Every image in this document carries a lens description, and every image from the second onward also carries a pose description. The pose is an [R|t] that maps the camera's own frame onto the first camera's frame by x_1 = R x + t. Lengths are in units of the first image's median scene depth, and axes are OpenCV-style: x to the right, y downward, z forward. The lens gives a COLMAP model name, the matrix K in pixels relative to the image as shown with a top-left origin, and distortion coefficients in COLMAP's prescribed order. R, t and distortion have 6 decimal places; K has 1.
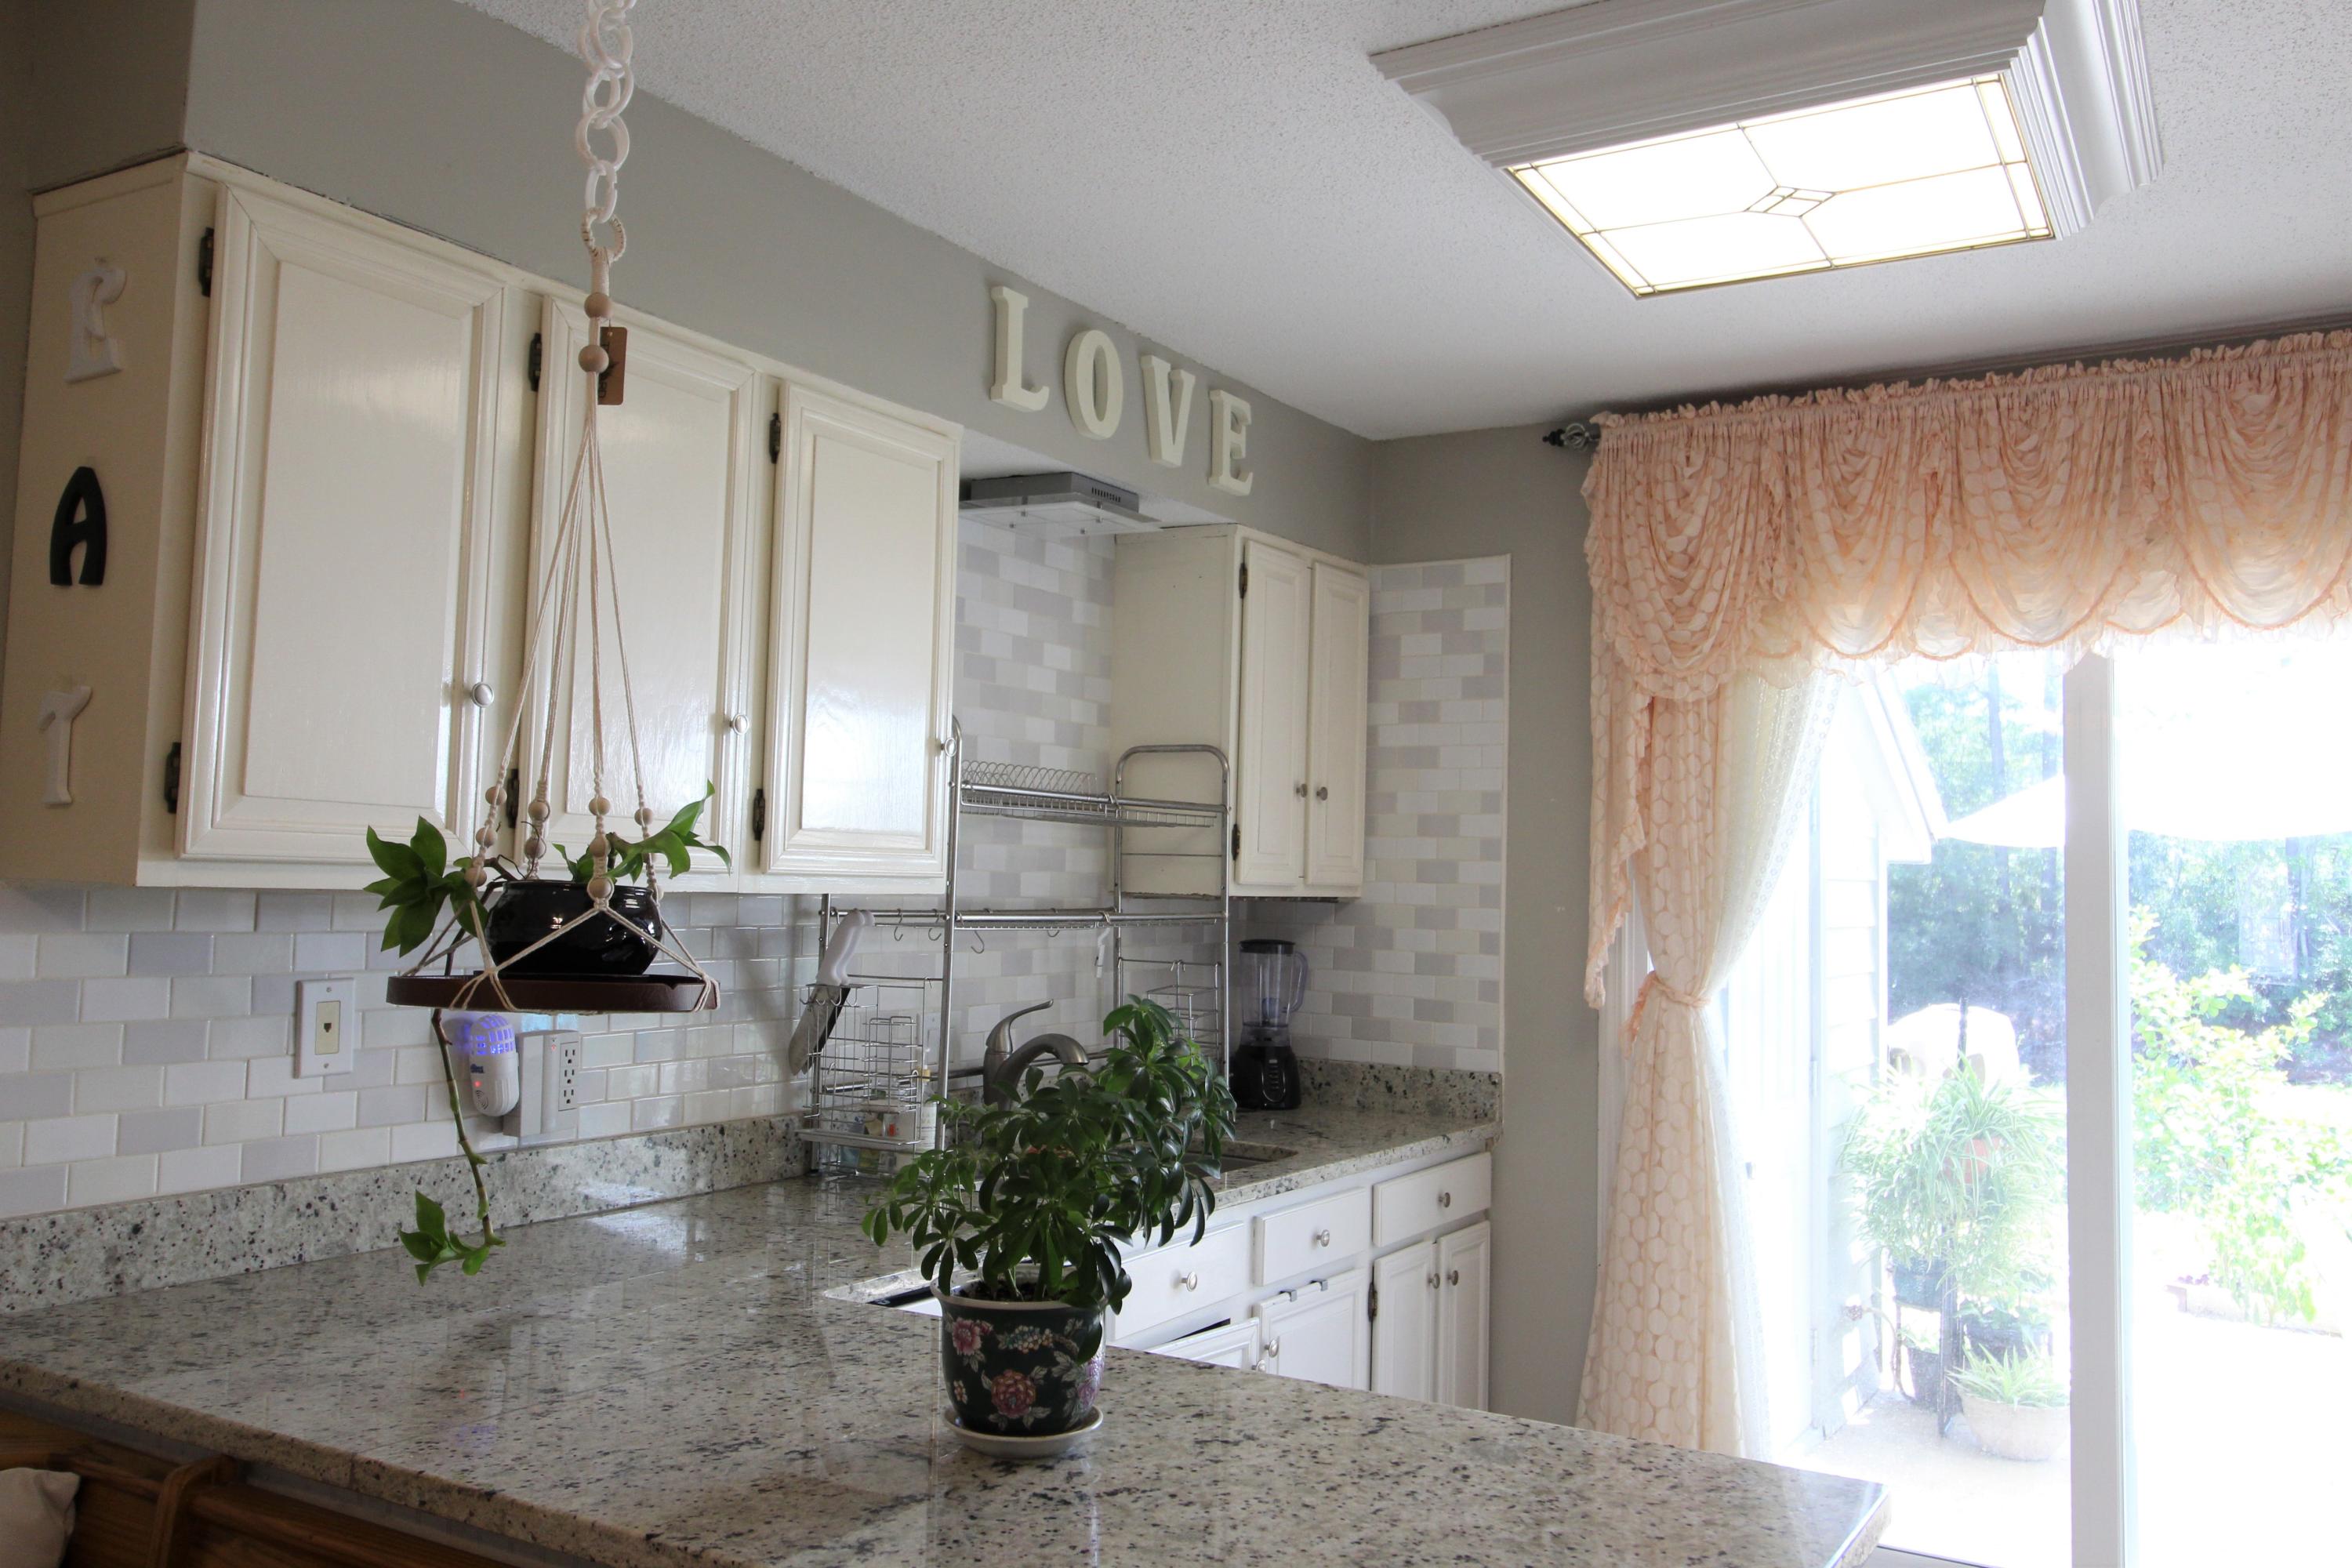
lens RADIAL K [[1853.7, 0, 1176.1], [0, 1853.7, 756.0], [0, 0, 1]] dist [0.015903, -0.011740]
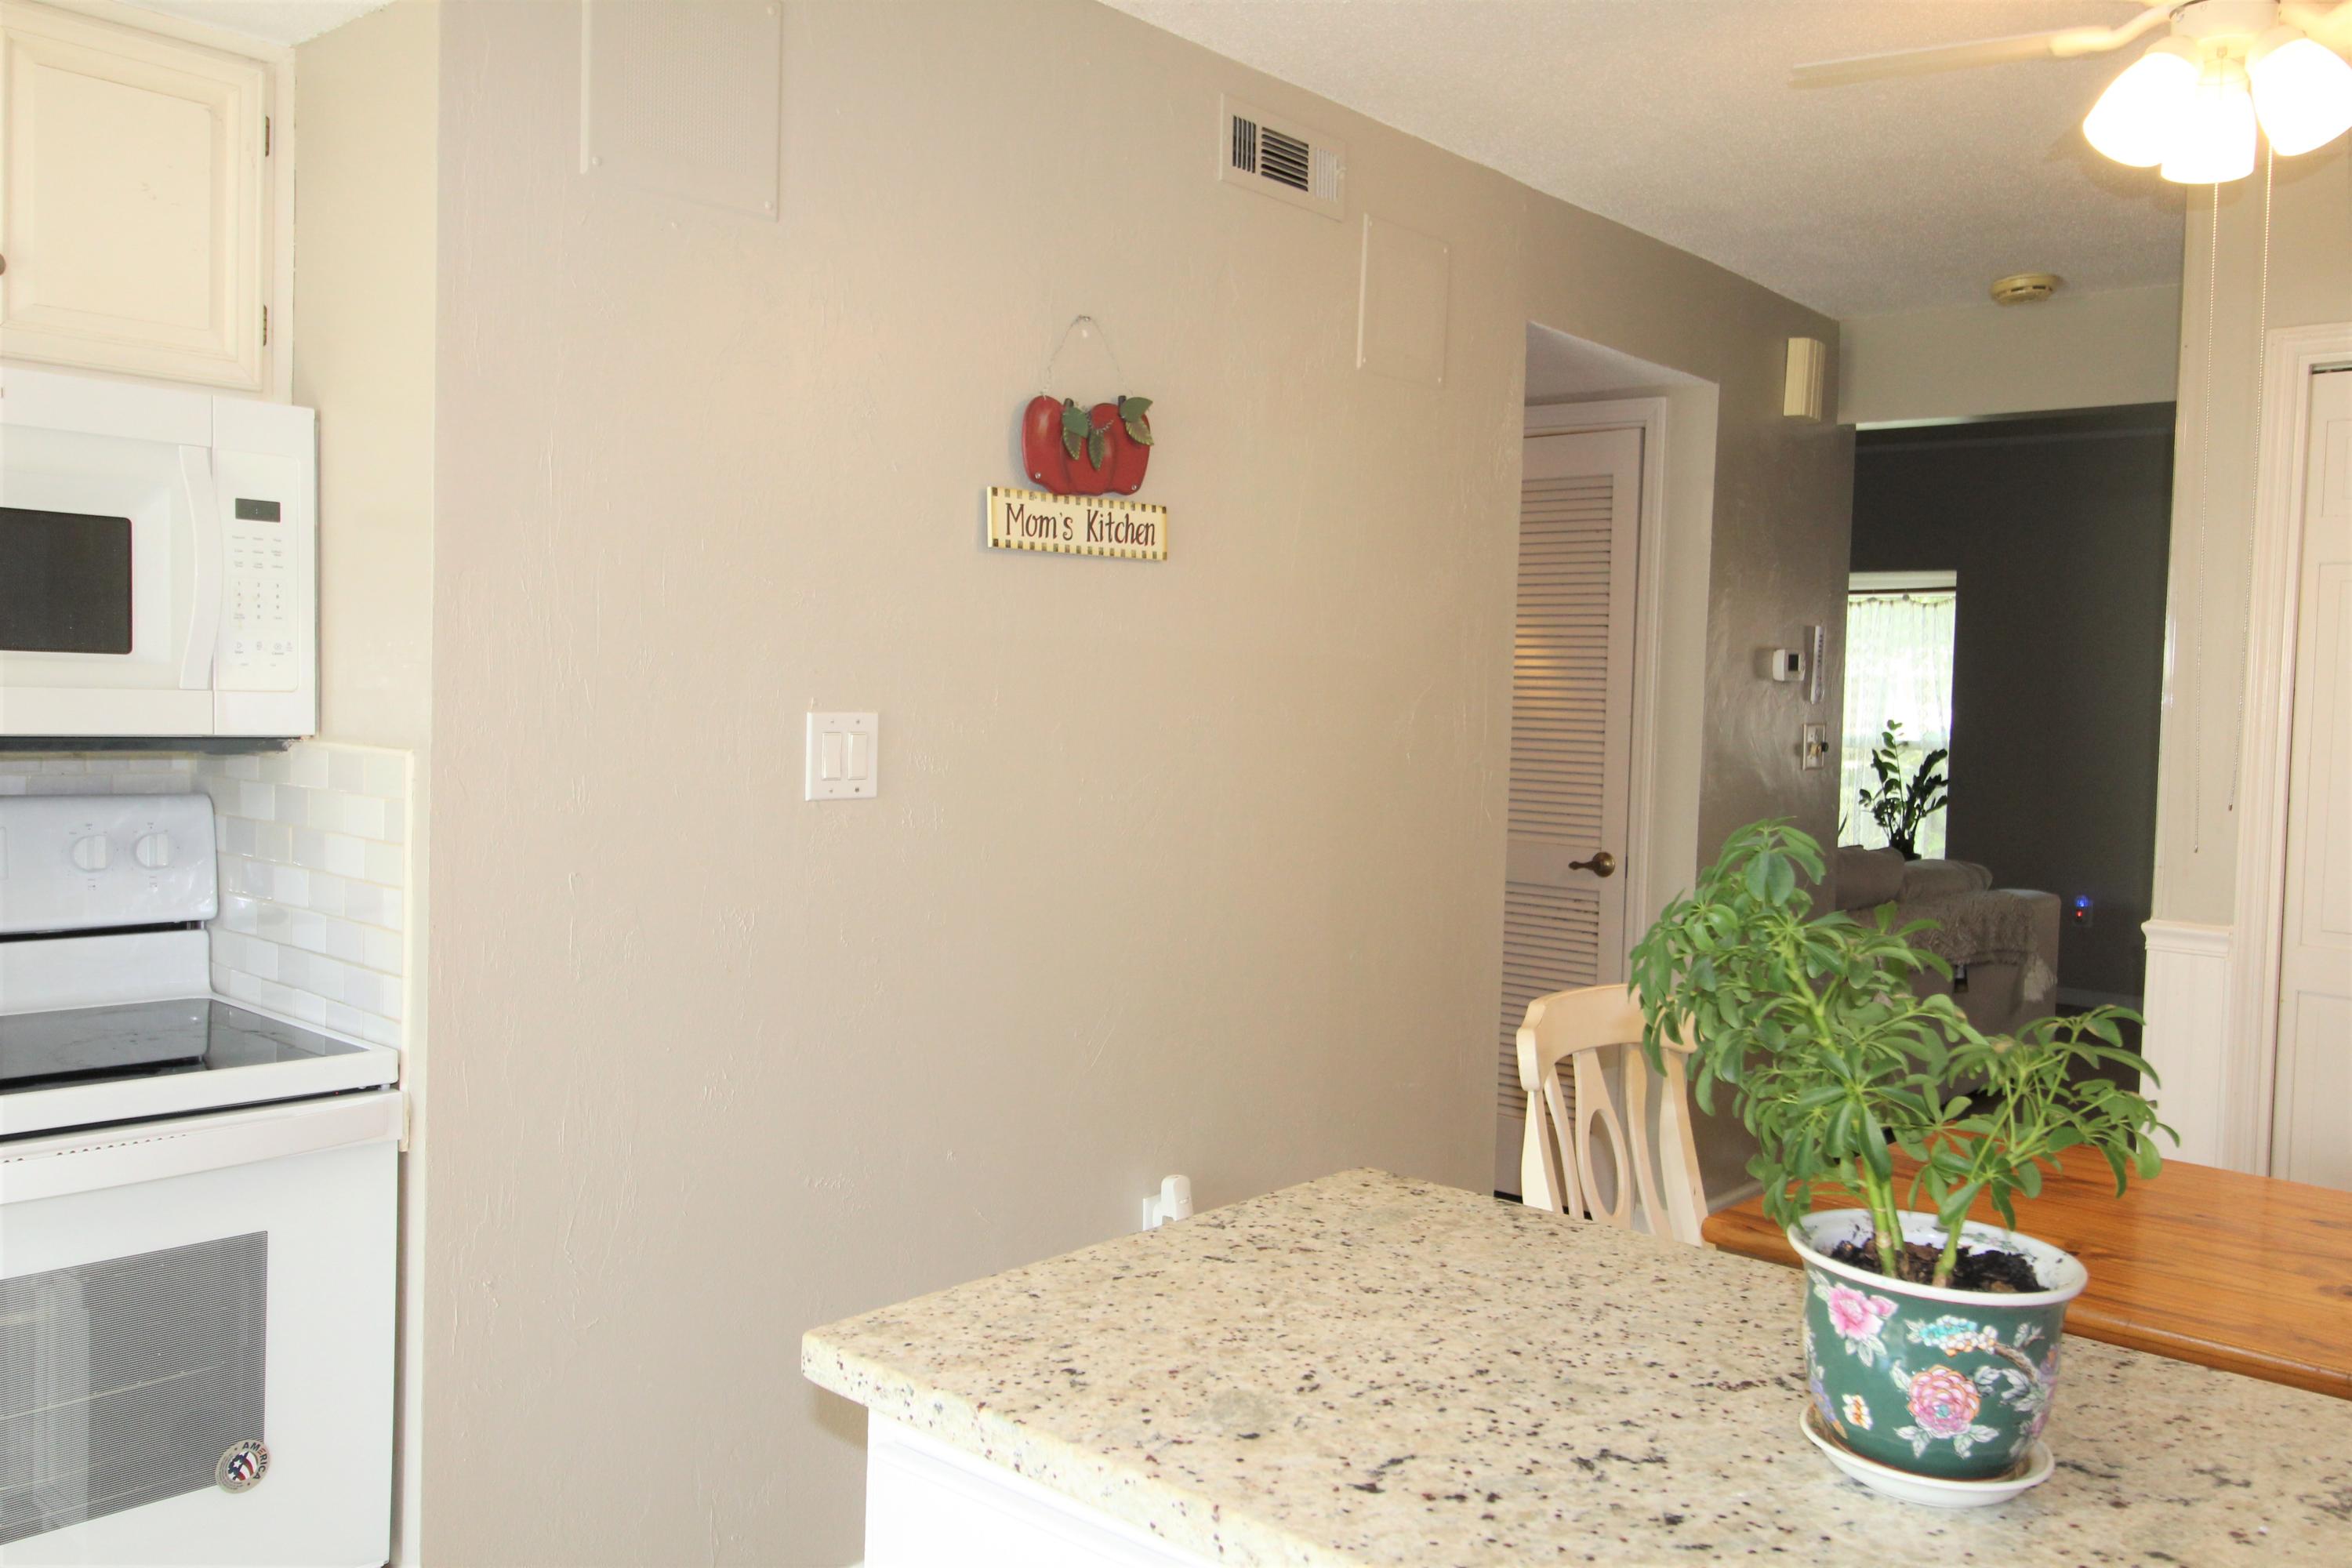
lens RADIAL K [[1853.7, 0, 1170.8], [0, 1853.7, 765.9], [0, 0, 1]] dist [0.015903, -0.011740]
pose [[-0.984862, -0.059401, 0.162847, 0.043110], [-0.064786, 0.997507, -0.027956, 0.065354], [-0.160781, -0.038083, -0.986255, 0.786391]]
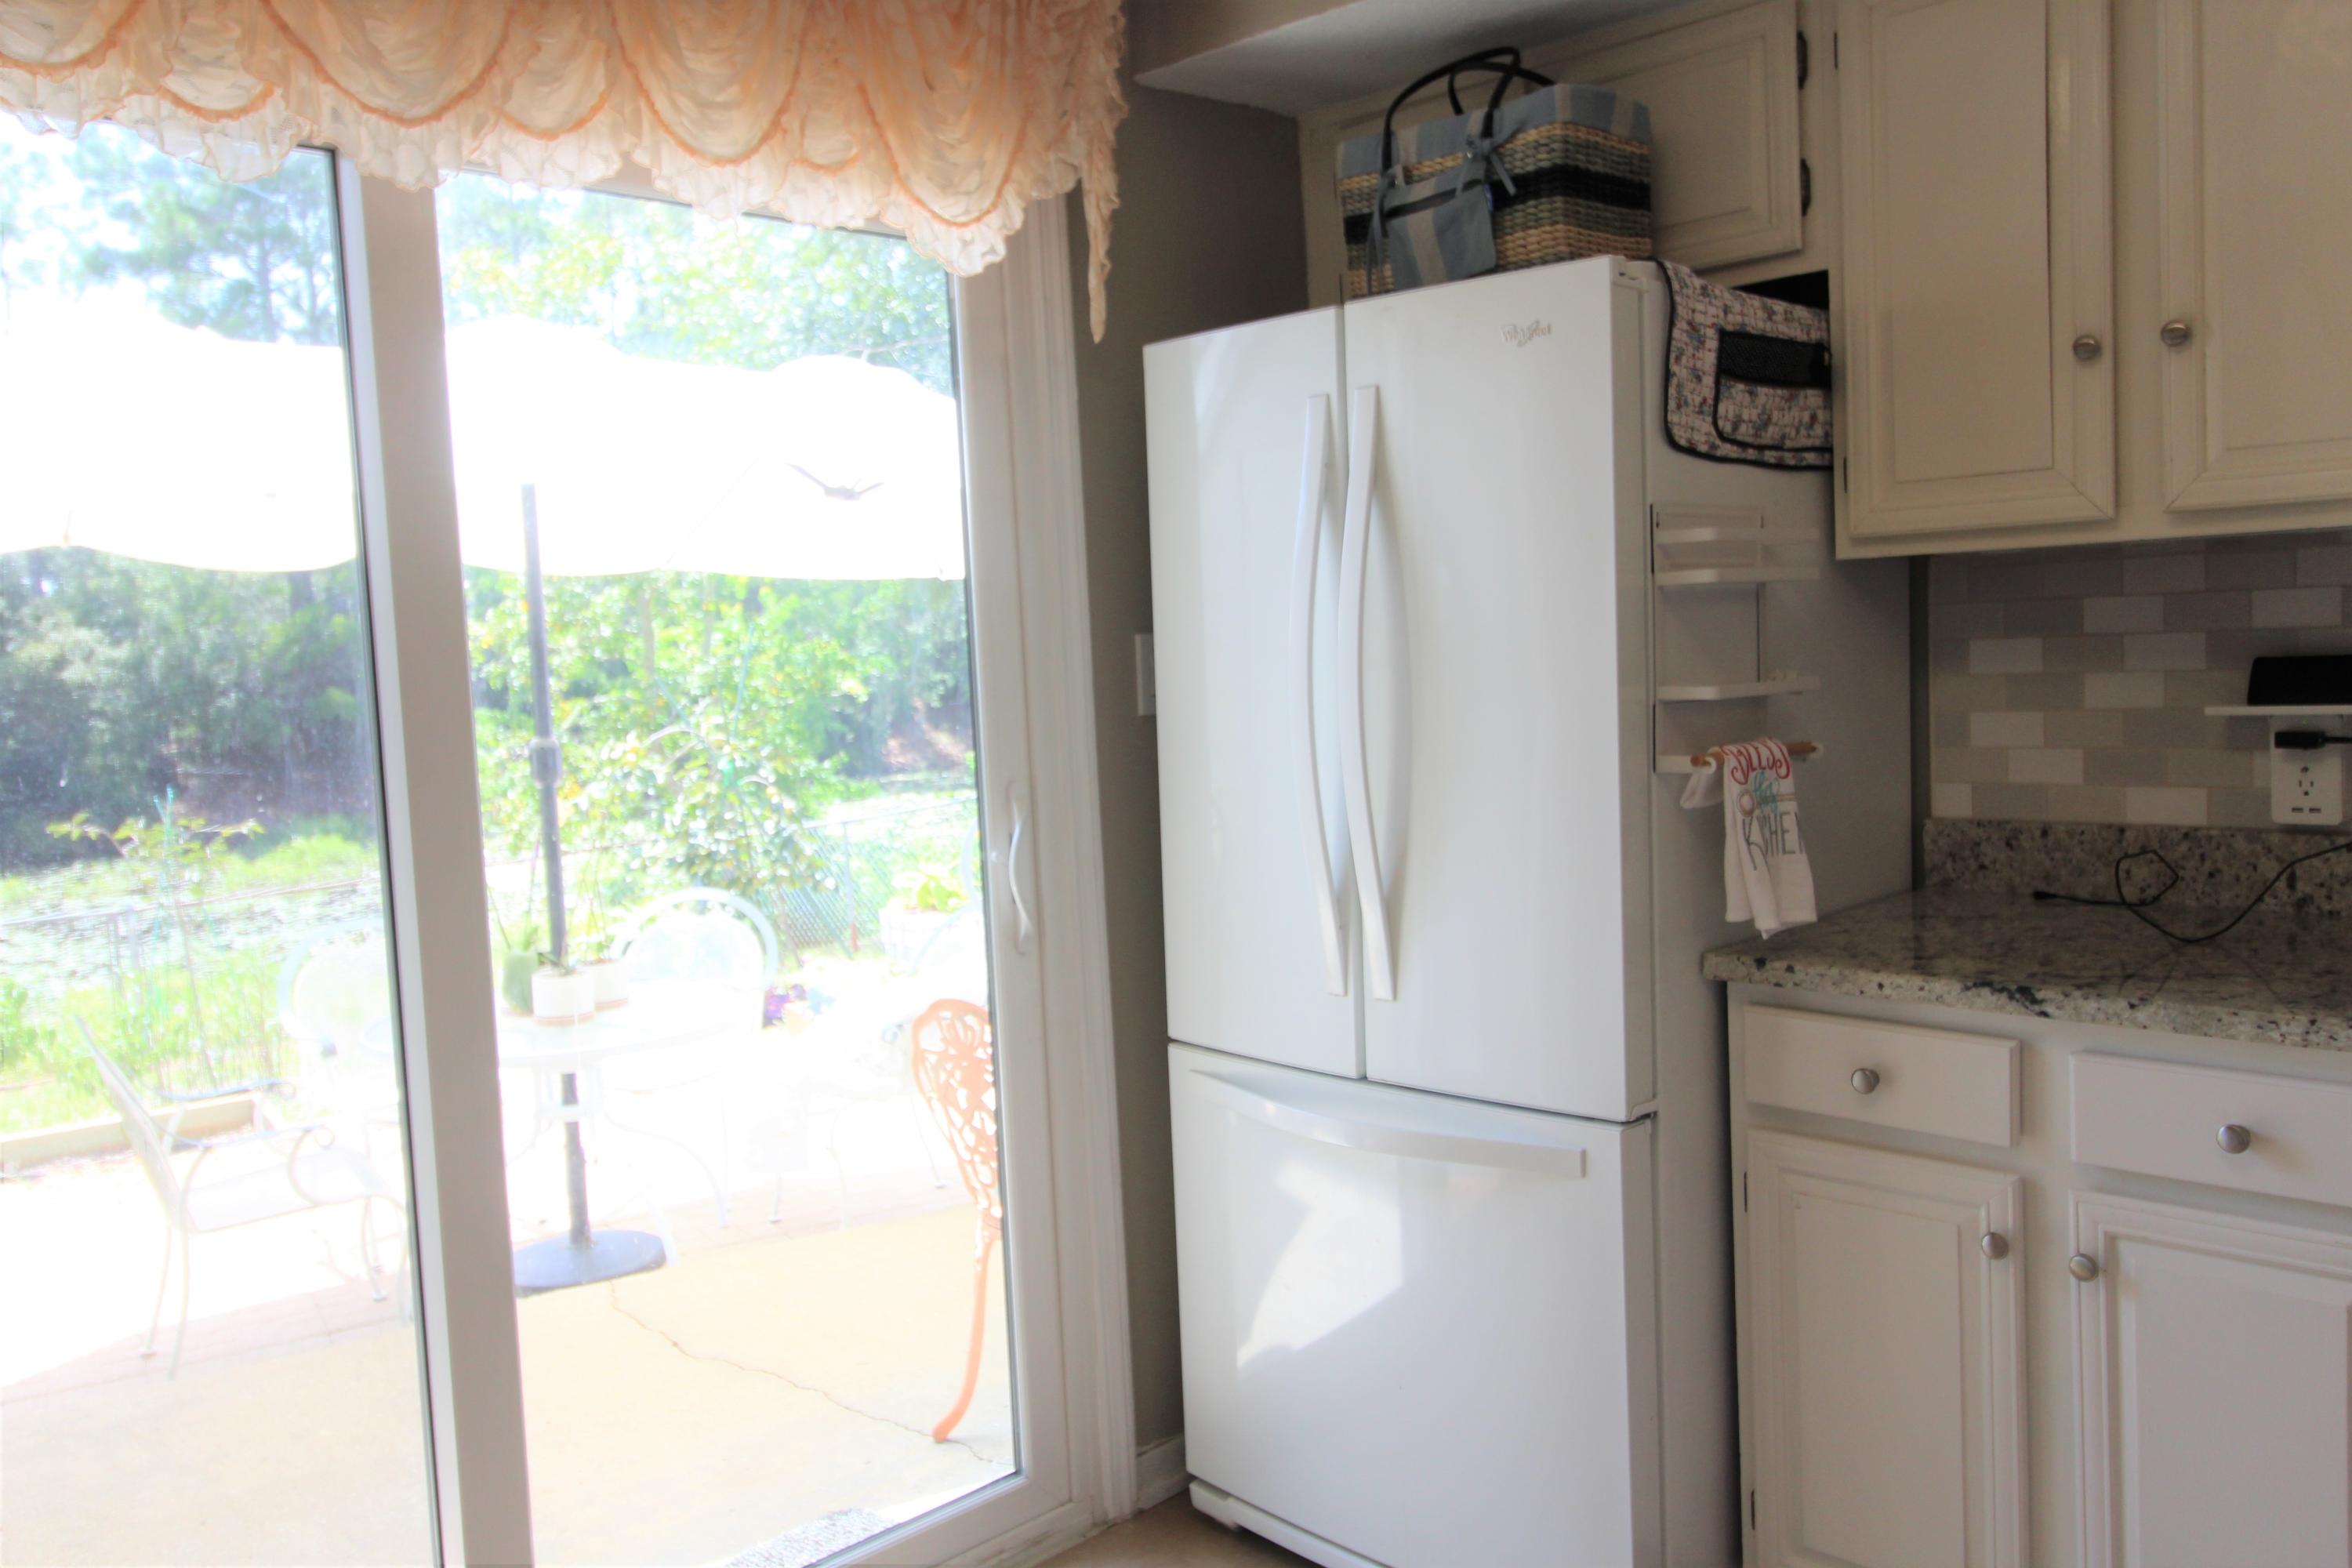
lens RADIAL K [[1853.7, 0, 1166.4], [0, 1853.7, 778.7], [0, 0, 1]] dist [0.015903, -0.011740]
pose [[0.230066, -0.108204, 0.967141, -0.033163], [-0.017106, 0.993196, 0.115188, 0.062501], [-0.973025, -0.043045, 0.226650, 0.619677]]
